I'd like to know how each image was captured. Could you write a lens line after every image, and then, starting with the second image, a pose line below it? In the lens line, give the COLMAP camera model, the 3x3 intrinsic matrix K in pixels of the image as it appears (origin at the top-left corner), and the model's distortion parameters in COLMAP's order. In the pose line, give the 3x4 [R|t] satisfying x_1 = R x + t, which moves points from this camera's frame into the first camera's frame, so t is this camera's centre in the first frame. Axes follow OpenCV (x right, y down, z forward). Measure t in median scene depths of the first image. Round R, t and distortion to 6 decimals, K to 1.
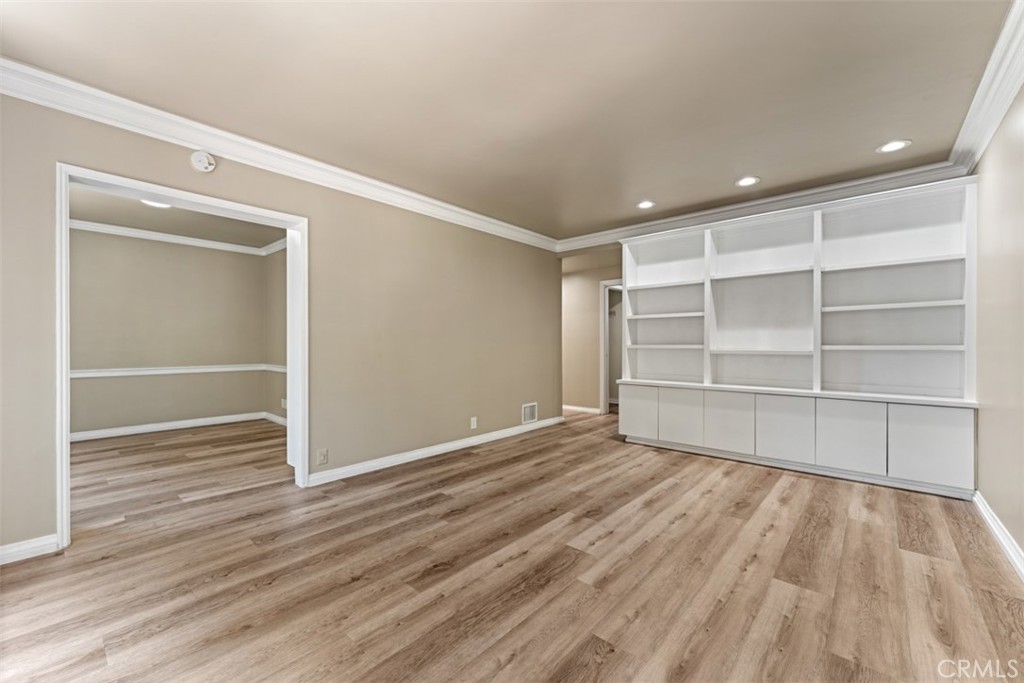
lens RADIAL K [[409.6, 0, 507.5], [0, 409.6, 350.7], [0, 0, 1]] dist [-0.001560, -0.000717]
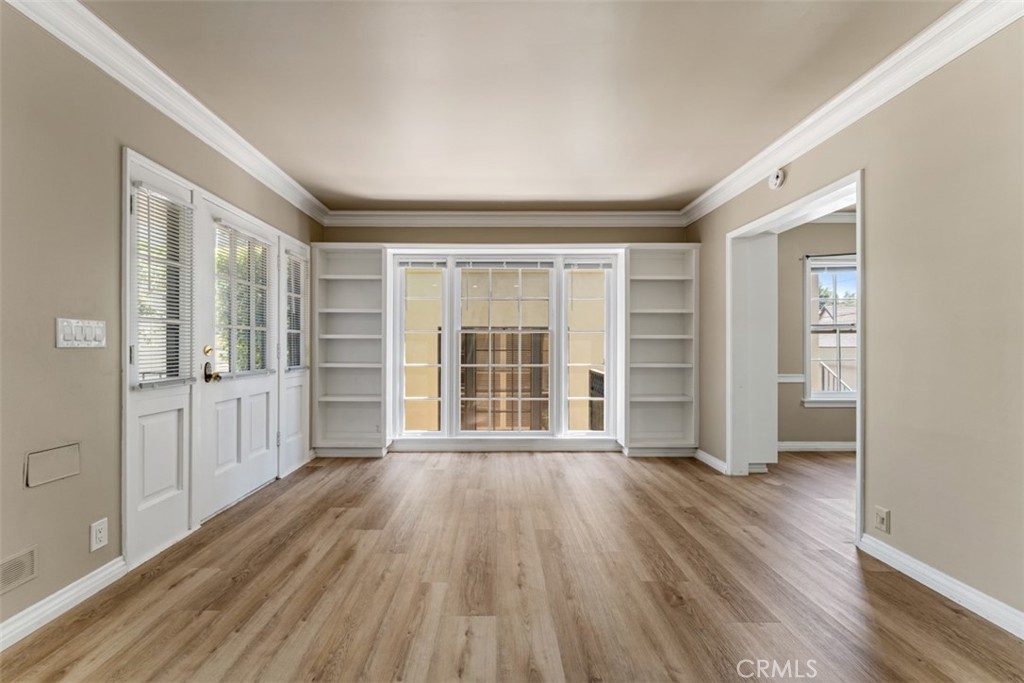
lens RADIAL K [[409.6, 0, 493.3], [0, 409.6, 343.0], [0, 0, 1]] dist [-0.001560, -0.000717]
pose [[-0.746227, -0.005441, -0.665669, 0.530064], [-0.010704, 0.999935, 0.003826, -0.020708], [0.665605, 0.009981, -0.746237, 1.275572]]
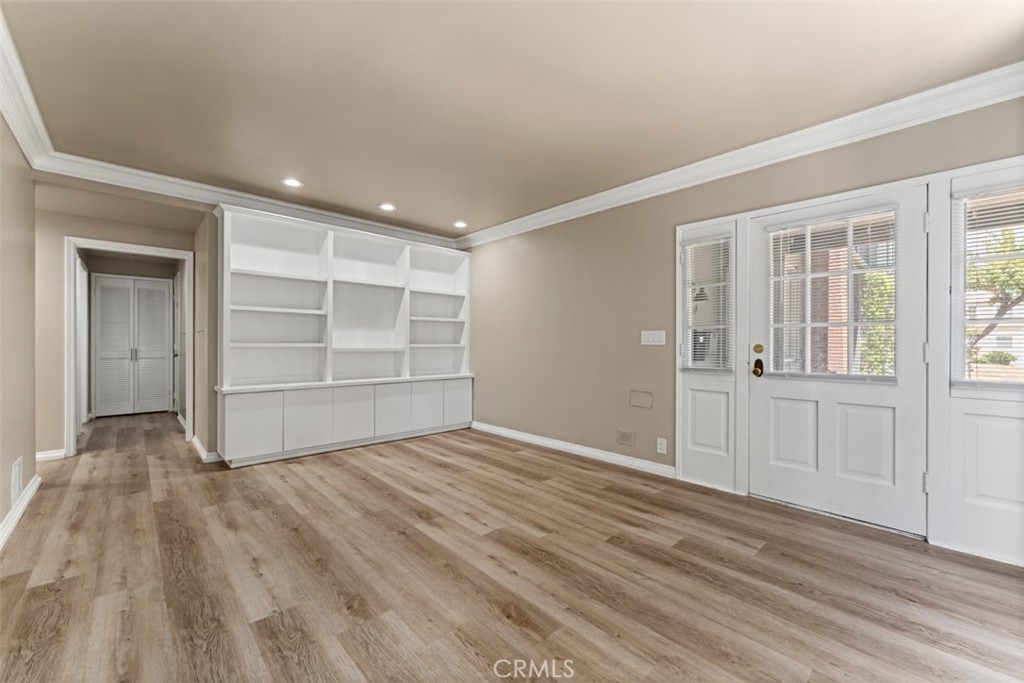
lens RADIAL K [[409.6, 0, 513.0], [0, 409.6, 340.3], [0, 0, 1]] dist [-0.001560, -0.000717]
pose [[0.076691, 0.009115, 0.997013, -0.737527], [0.009279, 0.999908, -0.009855, -0.010065], [-0.997012, 0.010007, 0.076600, 0.689818]]
